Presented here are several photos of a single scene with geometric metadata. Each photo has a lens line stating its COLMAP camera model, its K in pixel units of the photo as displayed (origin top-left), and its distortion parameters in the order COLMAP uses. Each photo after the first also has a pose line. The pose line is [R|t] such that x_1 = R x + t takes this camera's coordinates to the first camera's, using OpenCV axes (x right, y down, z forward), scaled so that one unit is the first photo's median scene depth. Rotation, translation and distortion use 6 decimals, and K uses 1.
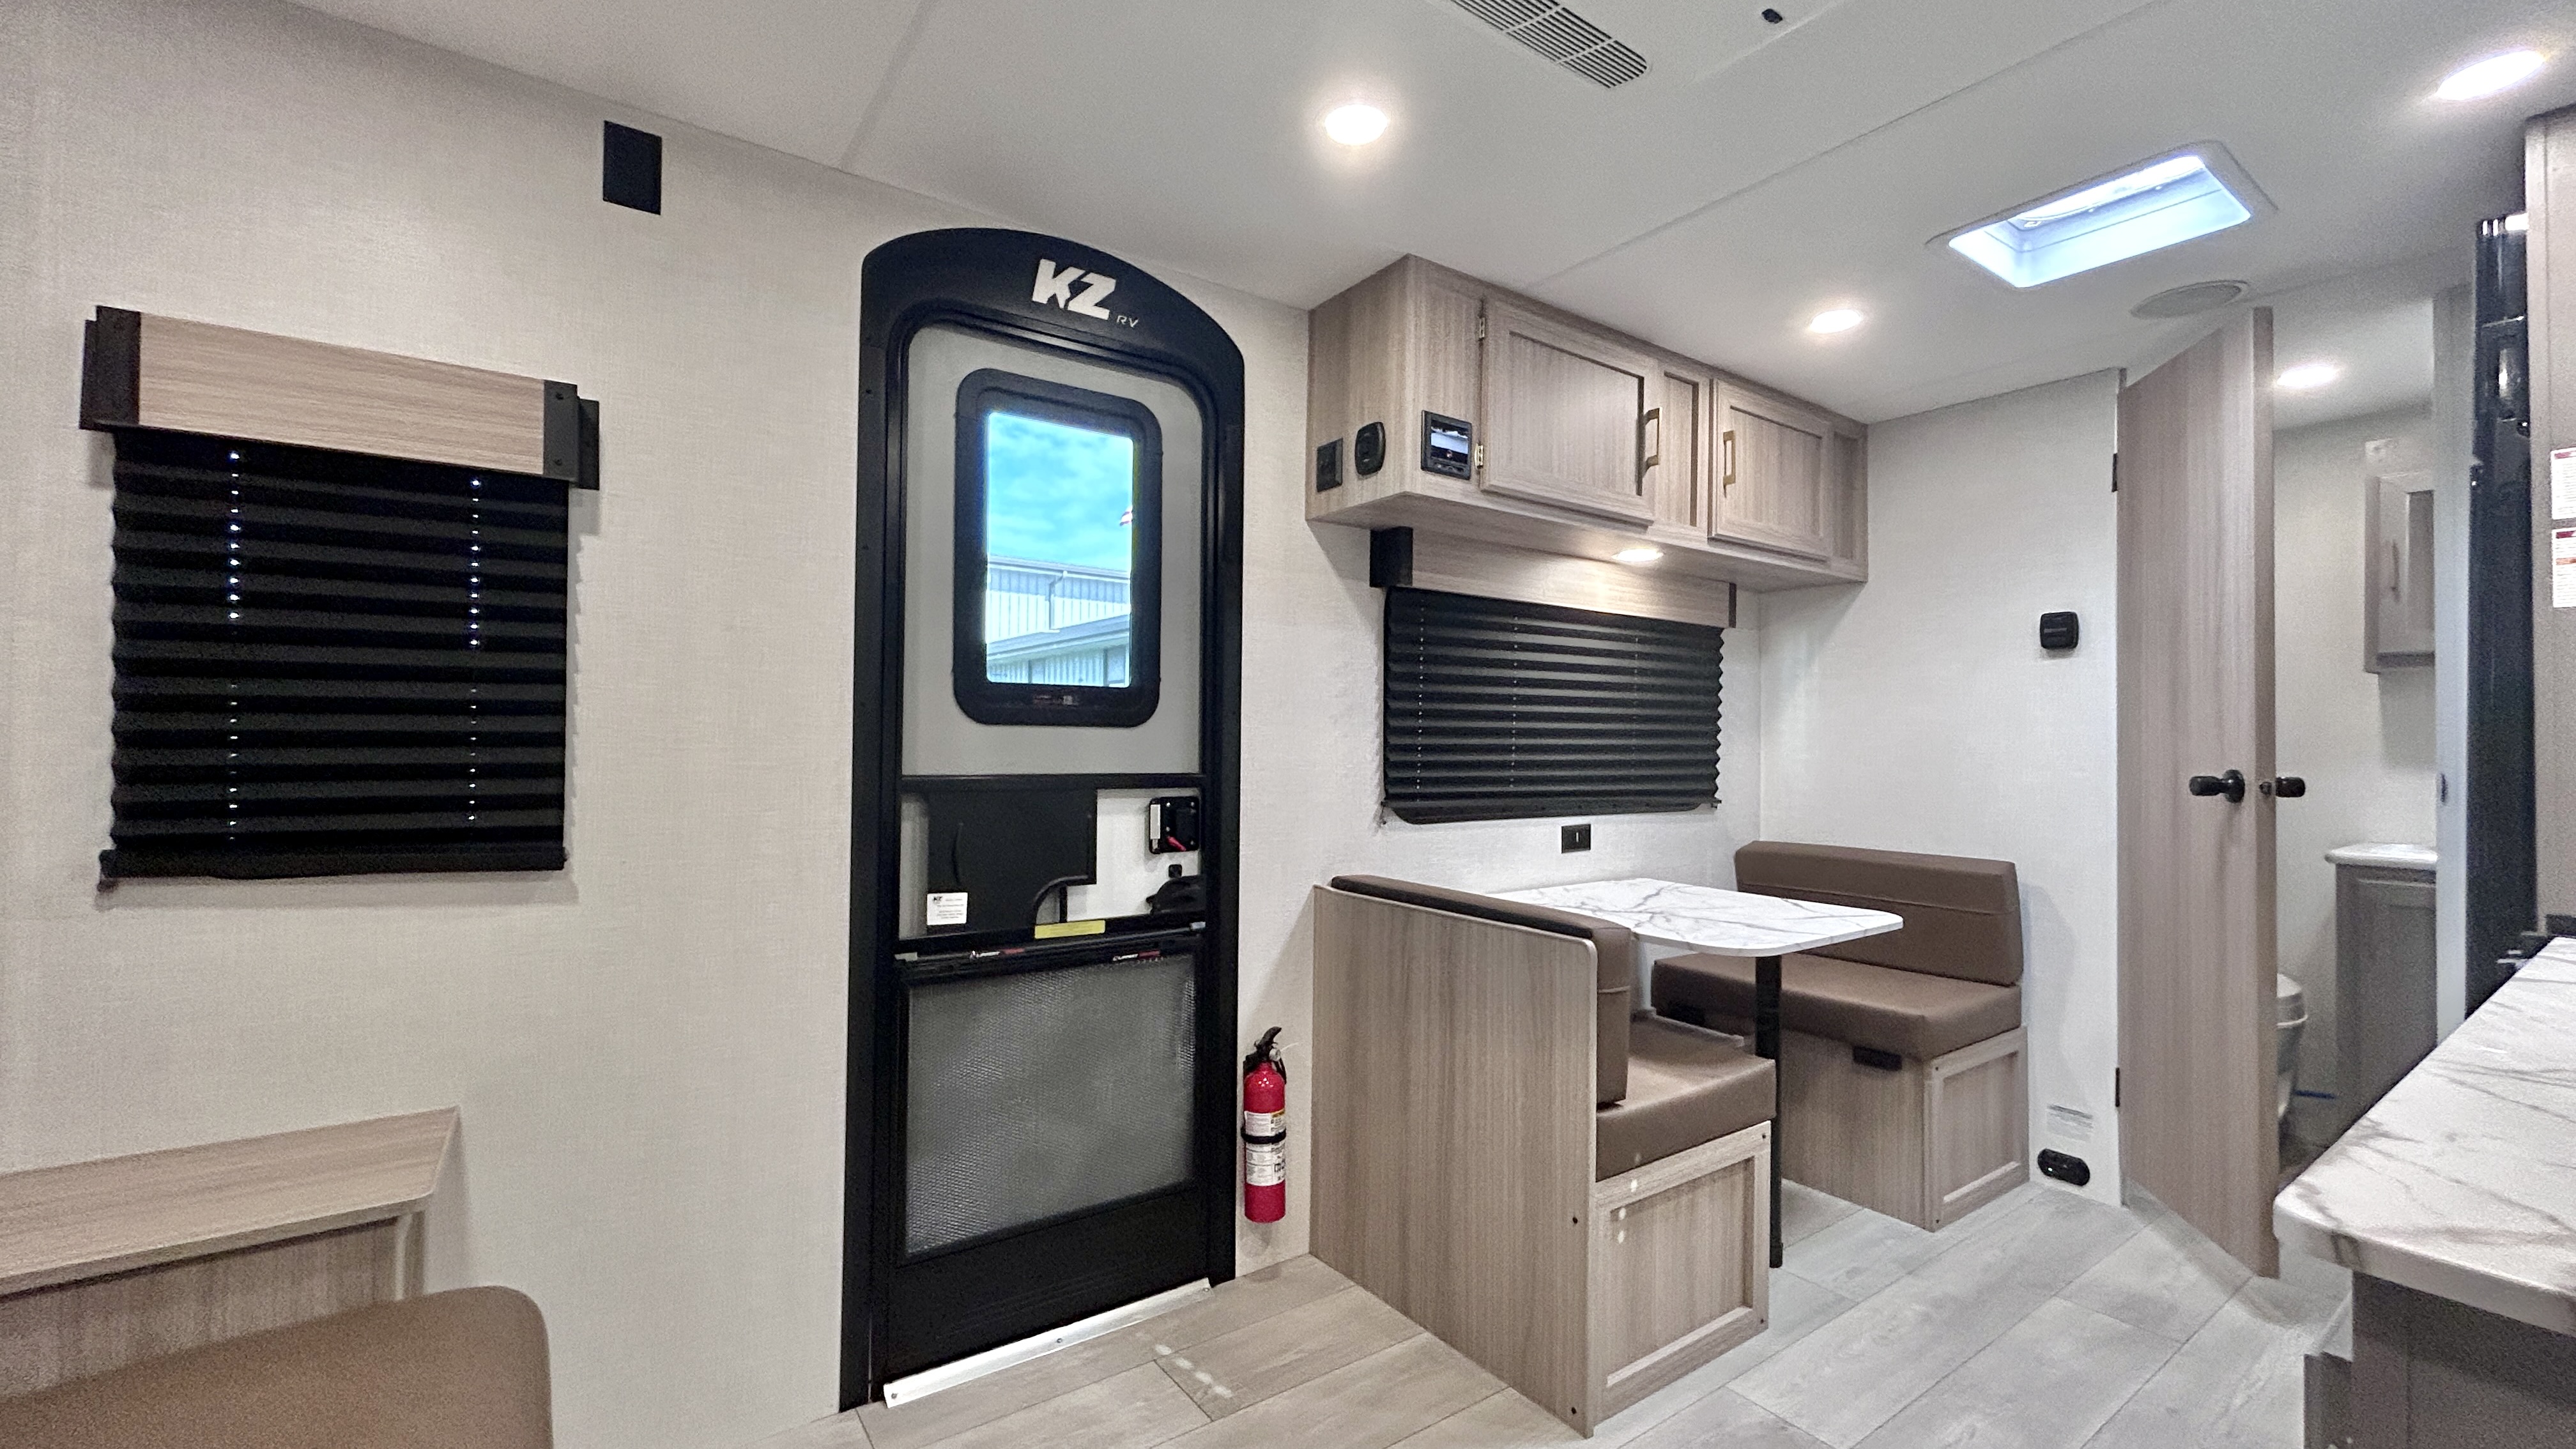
lens RADIAL K [[1035.9, 0, 1285.0], [0, 1035.9, 725.0], [0, 0, 1]] dist [0.000843, 0.000013]
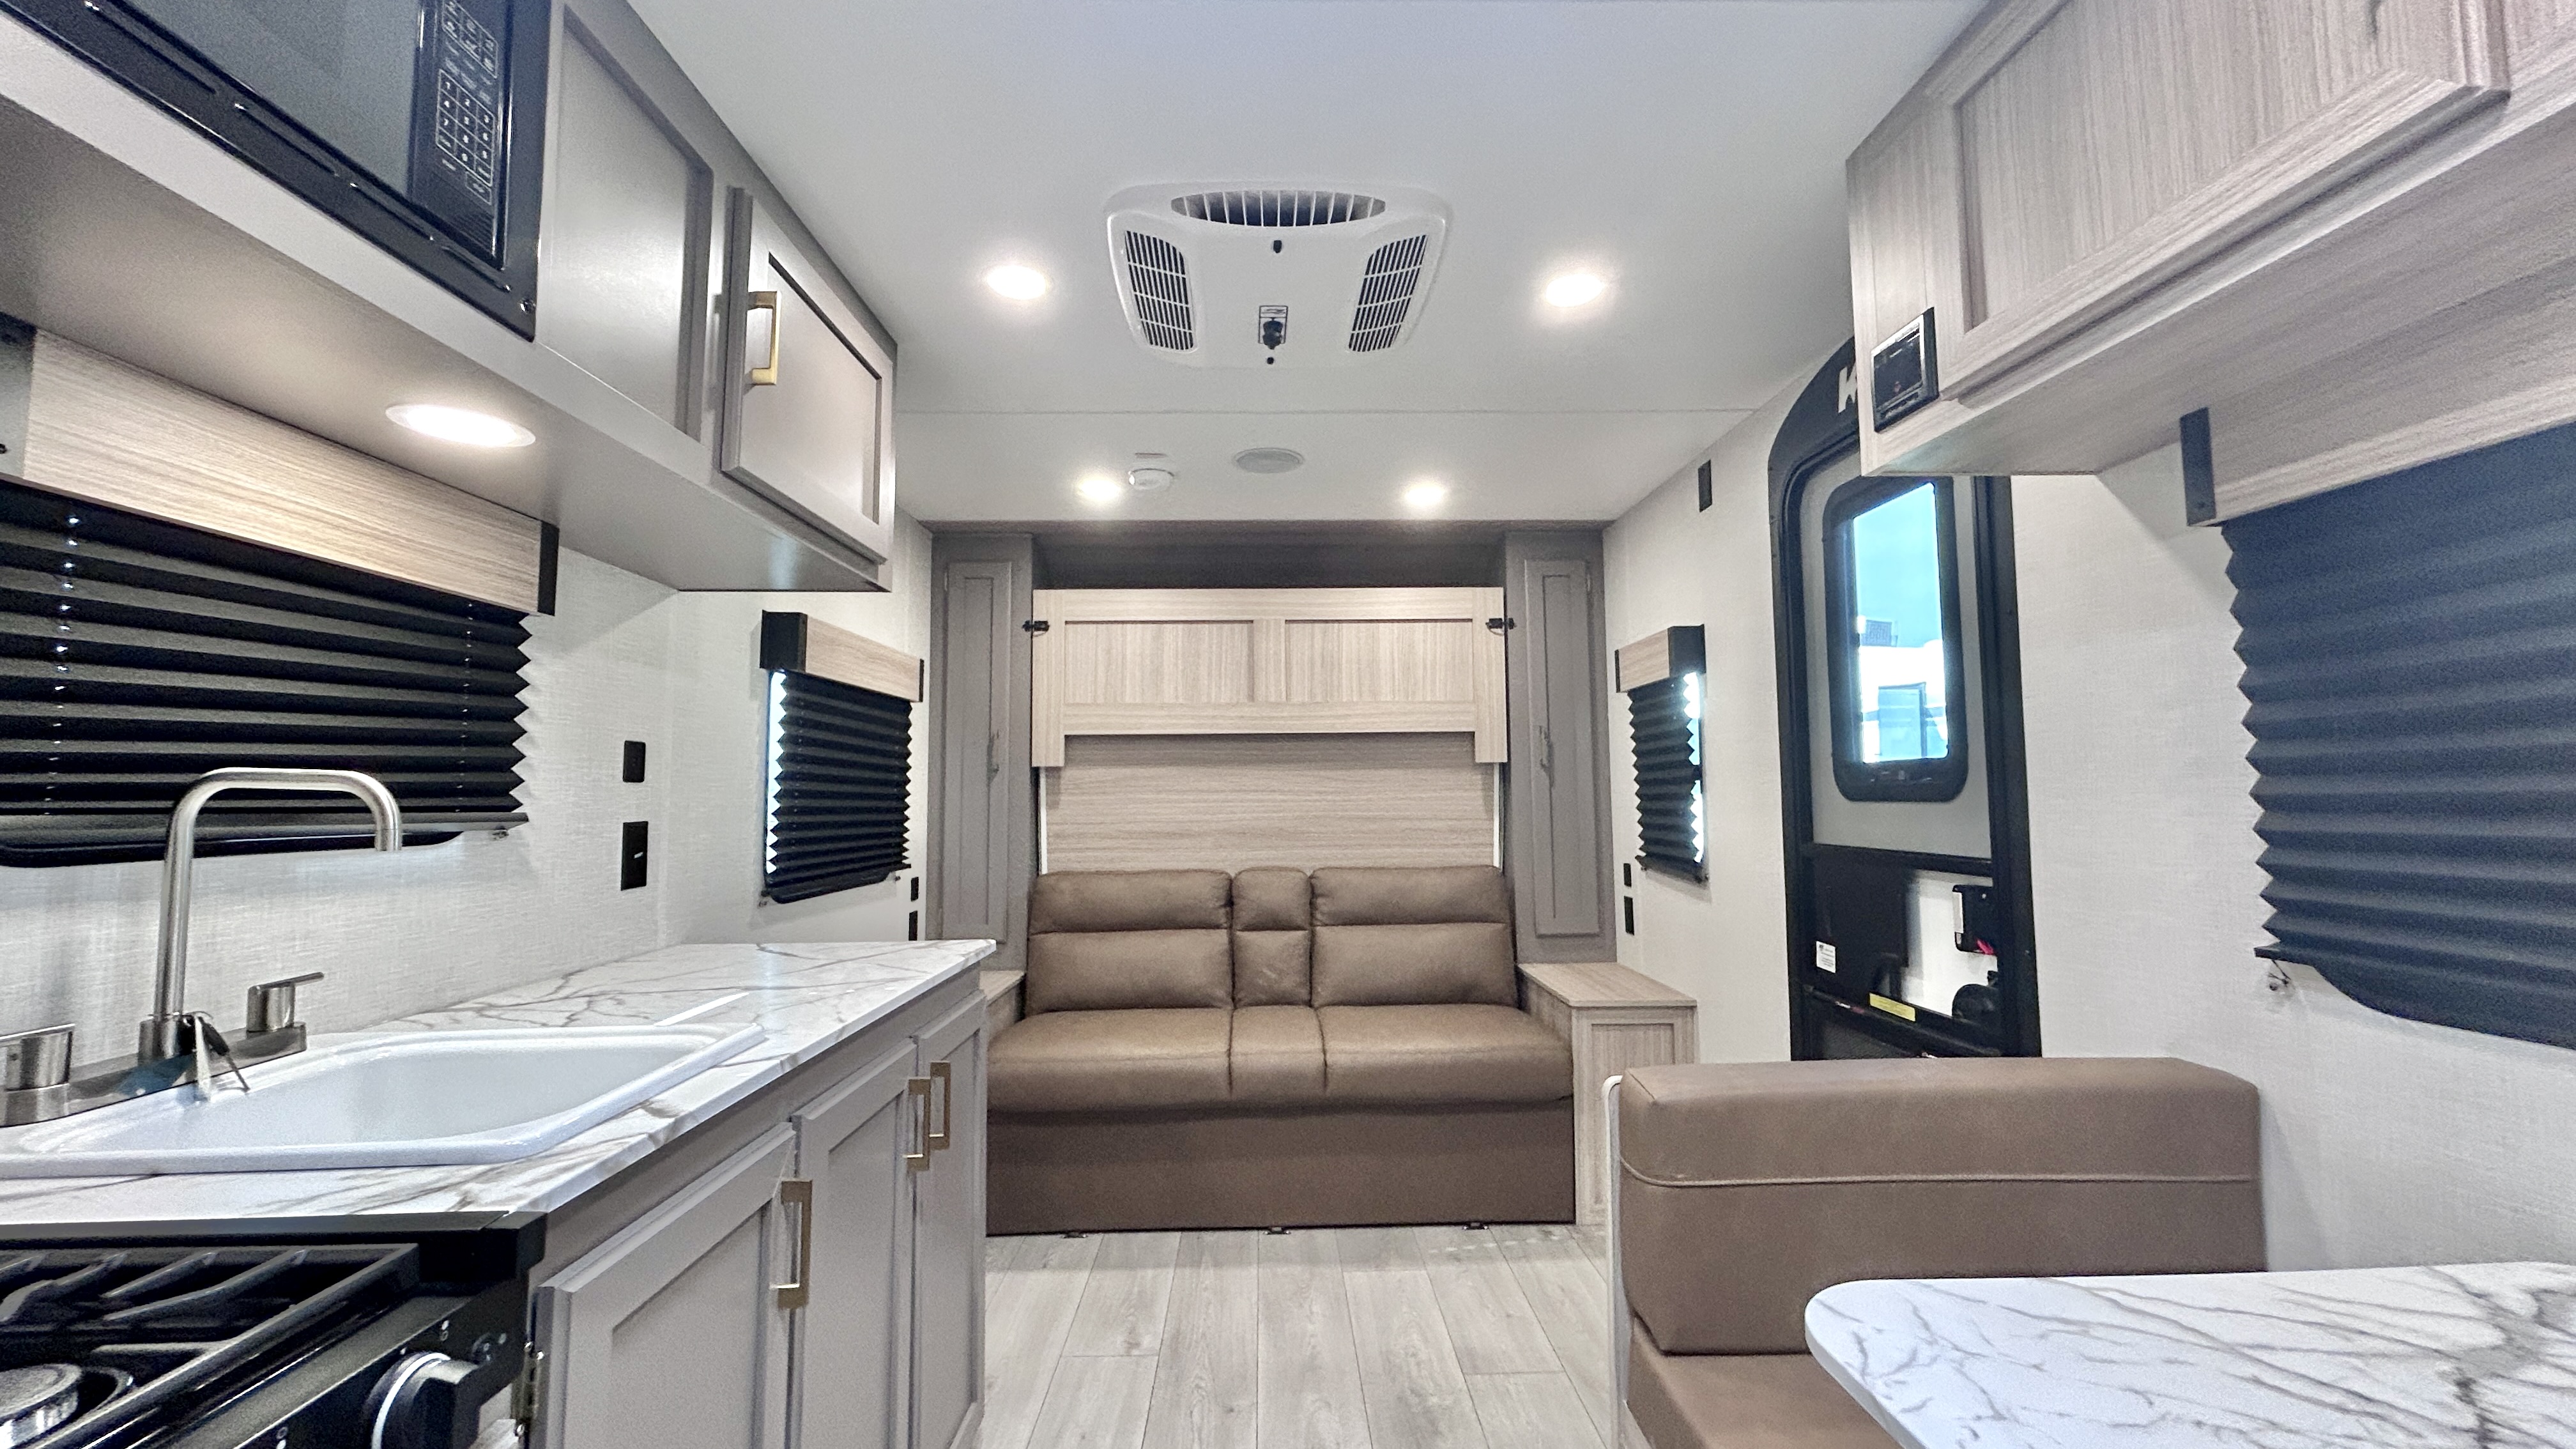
lens RADIAL K [[1035.9, 0, 1286.2], [0, 1035.9, 729.3], [0, 0, 1]] dist [0.000843, 0.000013]
pose [[-0.541123, -0.059682, -0.838823, 0.915547], [0.017883, 0.996436, -0.082433, 0.003207], [0.840753, -0.059607, -0.538127, 1.015627]]
